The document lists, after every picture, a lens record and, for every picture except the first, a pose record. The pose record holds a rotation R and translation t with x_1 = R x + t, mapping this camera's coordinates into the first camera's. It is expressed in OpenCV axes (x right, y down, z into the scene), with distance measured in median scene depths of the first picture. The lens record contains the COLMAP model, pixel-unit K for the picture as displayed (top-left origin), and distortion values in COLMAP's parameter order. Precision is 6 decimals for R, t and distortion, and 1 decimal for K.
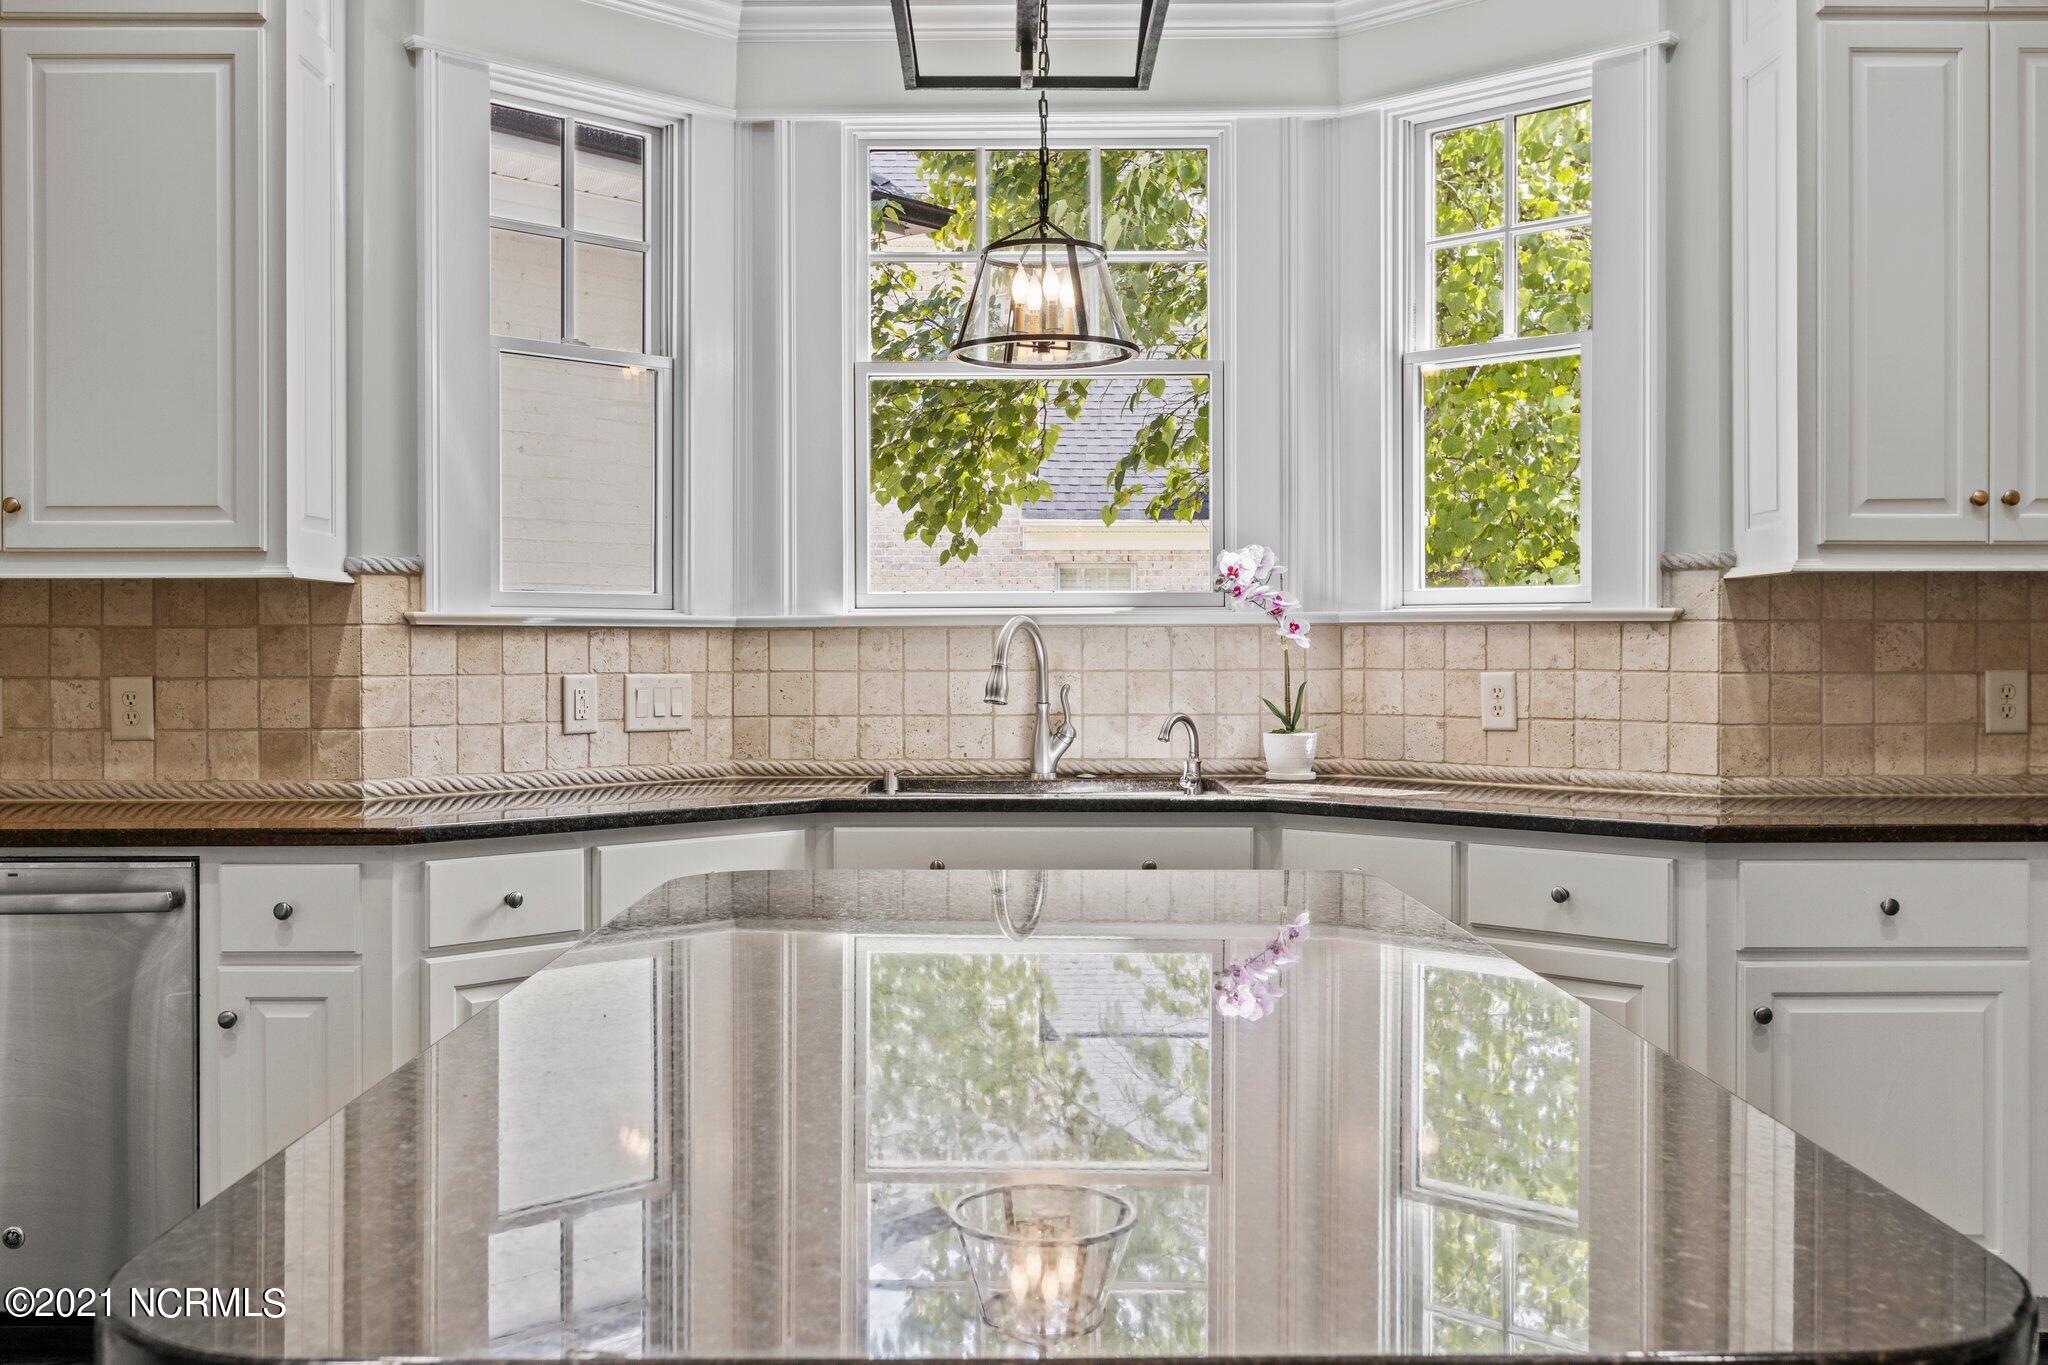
lens RADIAL K [[1790.5, 0, 1024.0], [0, 1790.5, 682.5], [0, 0, 1]] dist [-0.082170, -0.001702]
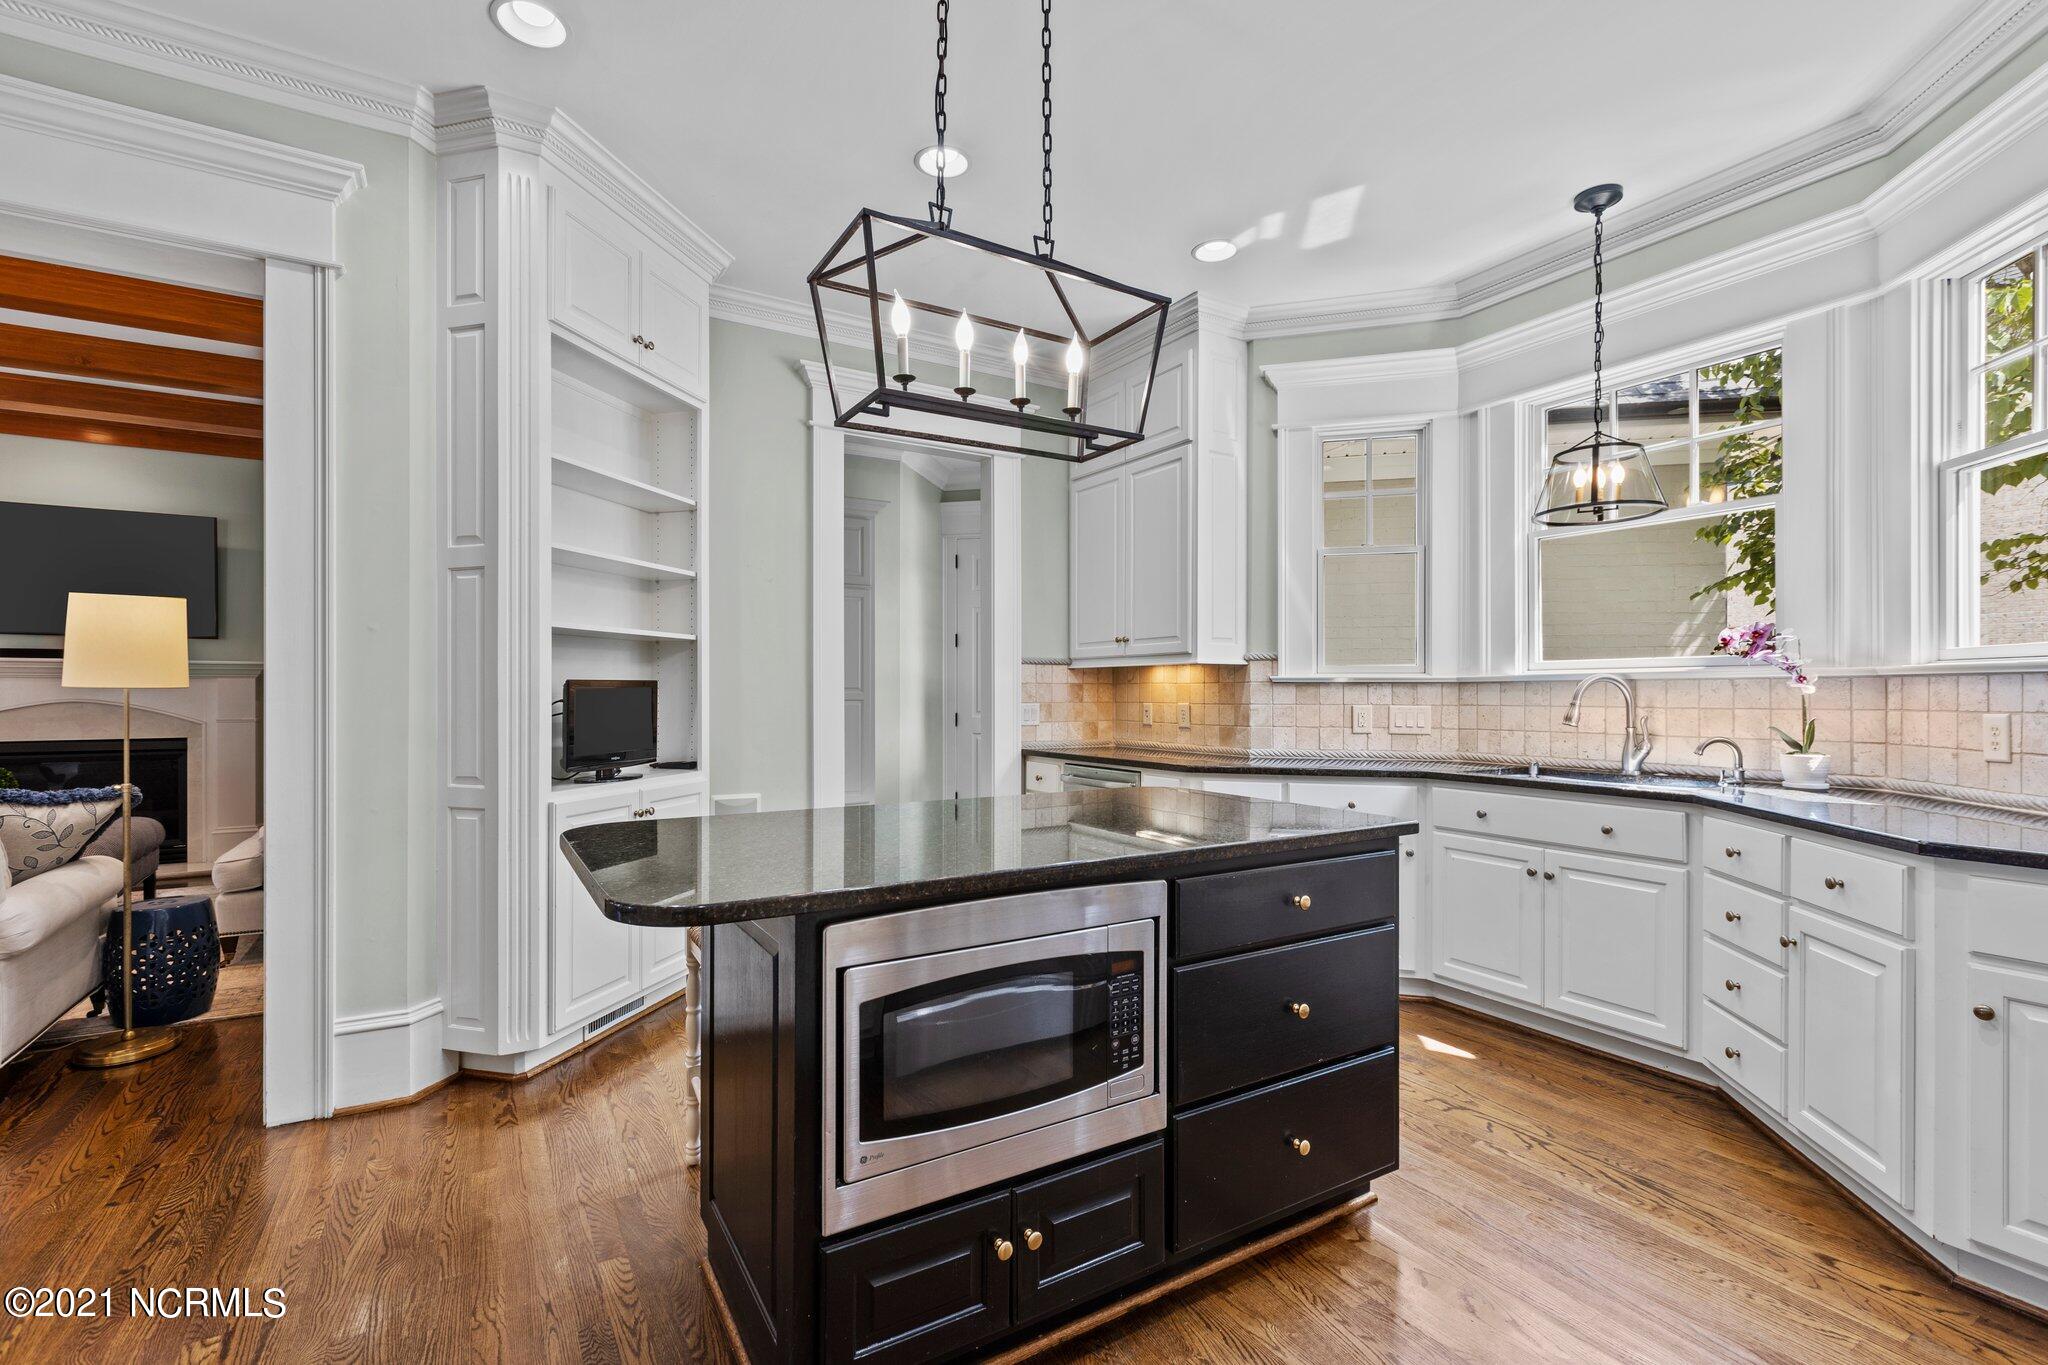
lens RADIAL K [[920.4, 0, 1024.0], [0, 920.4, 682.5], [0, 0, 1]] dist [0.001992, 0.000115]
pose [[0.503123, -0.007540, -0.864182, 0.464312], [-0.019558, 0.999606, -0.020108, -0.001633], [0.863994, 0.027019, 0.502777, 0.108679]]
